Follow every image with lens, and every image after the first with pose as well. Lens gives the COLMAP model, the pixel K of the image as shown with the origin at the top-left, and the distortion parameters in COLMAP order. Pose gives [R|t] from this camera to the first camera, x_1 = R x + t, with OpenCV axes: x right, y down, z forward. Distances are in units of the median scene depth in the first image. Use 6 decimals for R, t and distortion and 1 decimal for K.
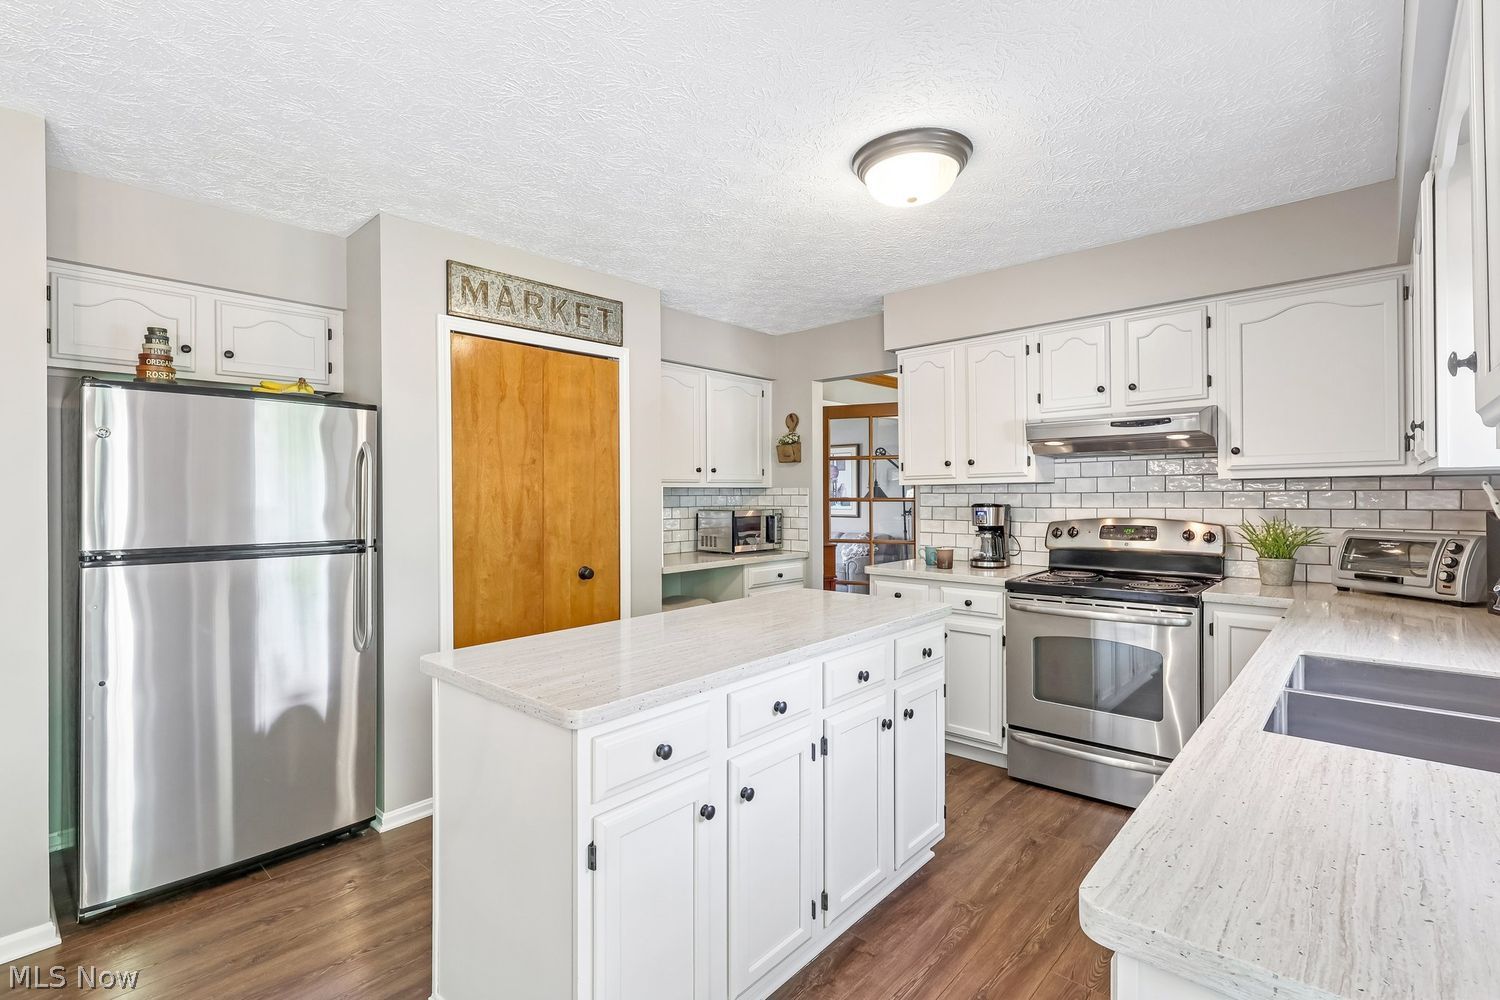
lens RADIAL K [[698.3, 0, 755.7], [0, 698.3, 492.5], [0, 0, 1]] dist [0.000036, 0.000061]
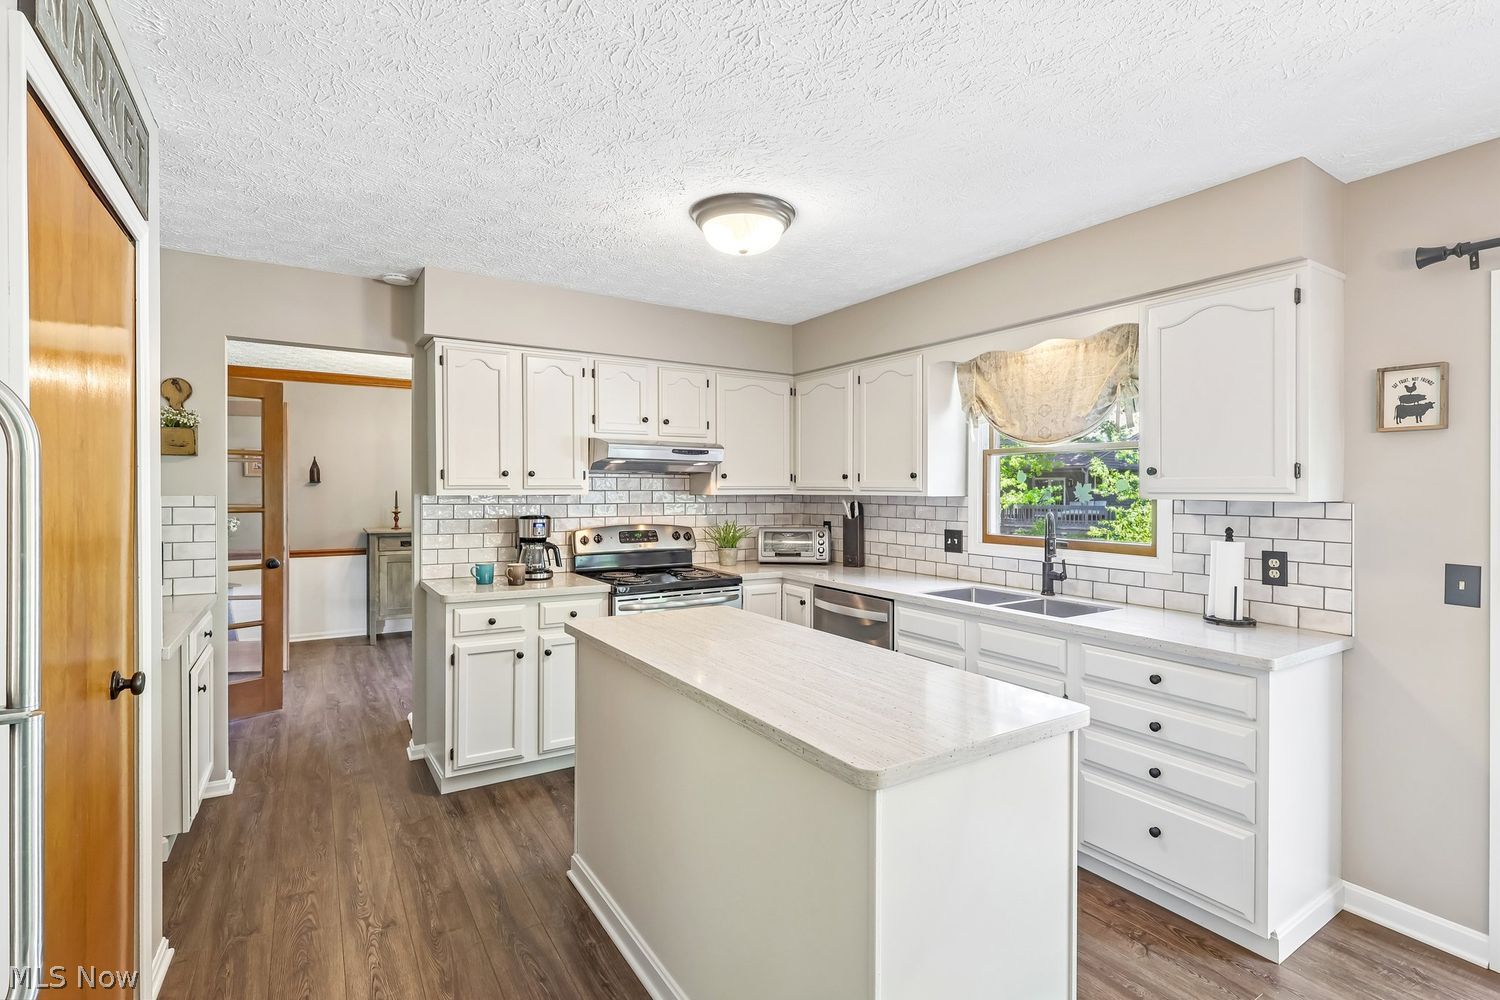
lens RADIAL K [[698.3, 0, 755.7], [0, 698.3, 492.5], [0, 0, 1]] dist [0.000036, 0.000061]
pose [[0.266658, 0.005419, 0.963776, -0.736466], [-0.010421, 0.999942, -0.002739, -0.023373], [-0.963735, -0.009313, 0.266699, 0.576024]]
